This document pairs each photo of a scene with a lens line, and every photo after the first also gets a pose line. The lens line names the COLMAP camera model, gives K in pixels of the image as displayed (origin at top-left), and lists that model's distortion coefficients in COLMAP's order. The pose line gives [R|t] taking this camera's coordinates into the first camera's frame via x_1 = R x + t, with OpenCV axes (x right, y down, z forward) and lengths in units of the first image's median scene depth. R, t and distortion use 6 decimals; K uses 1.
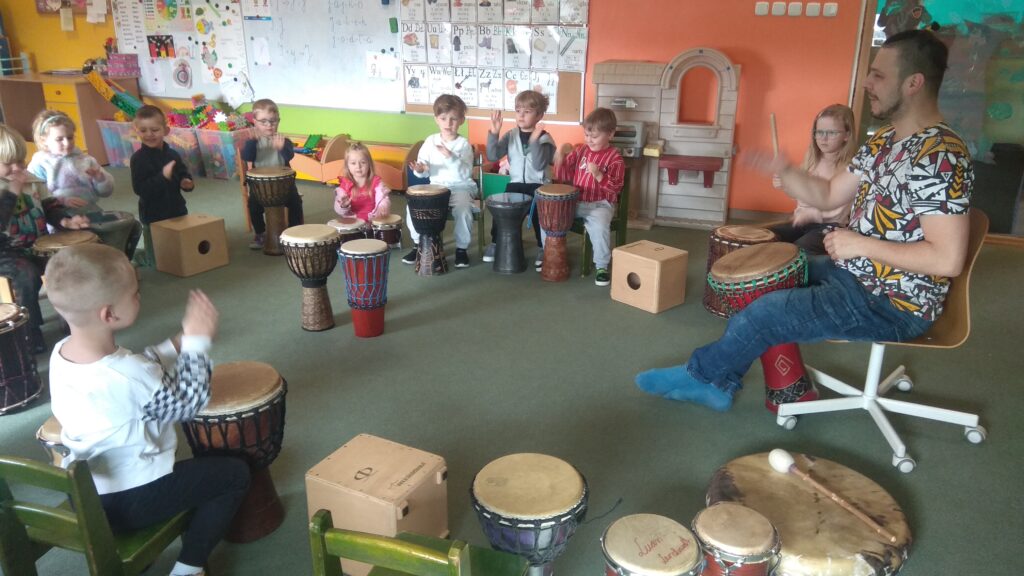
lens RADIAL K [[731.7, 0, 511.4], [0, 731.7, 256.9], [0, 0, 1]] dist [0.047301, -0.112699]
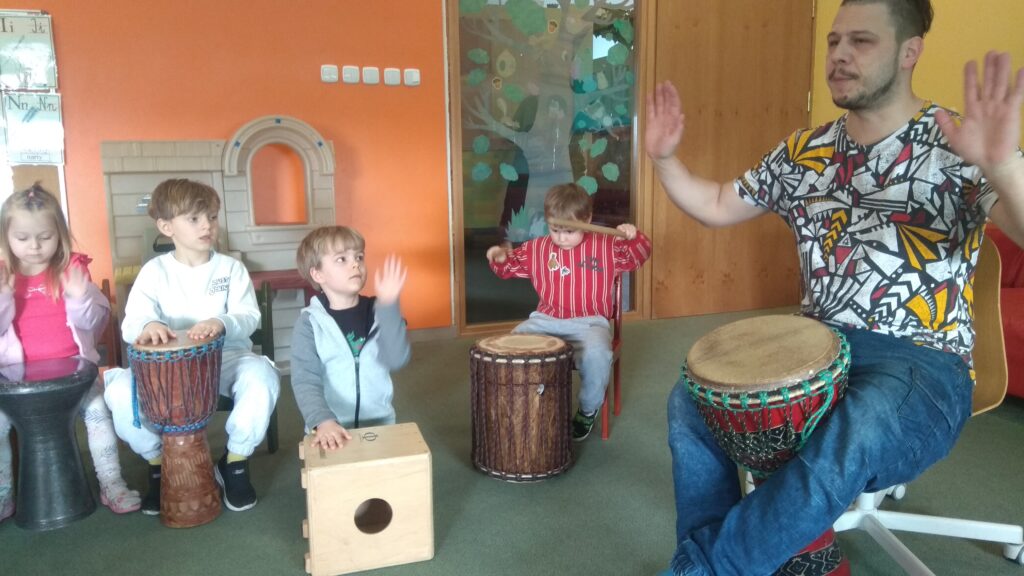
lens RADIAL K [[731.7, 0, 511.4], [0, 731.7, 256.9], [0, 0, 1]] dist [0.047301, -0.112699]
pose [[0.675549, -0.100738, 0.730400, -0.126258], [0.244595, 0.965144, -0.093112, -0.039523], [-0.695562, 0.241554, 0.676643, 0.446699]]
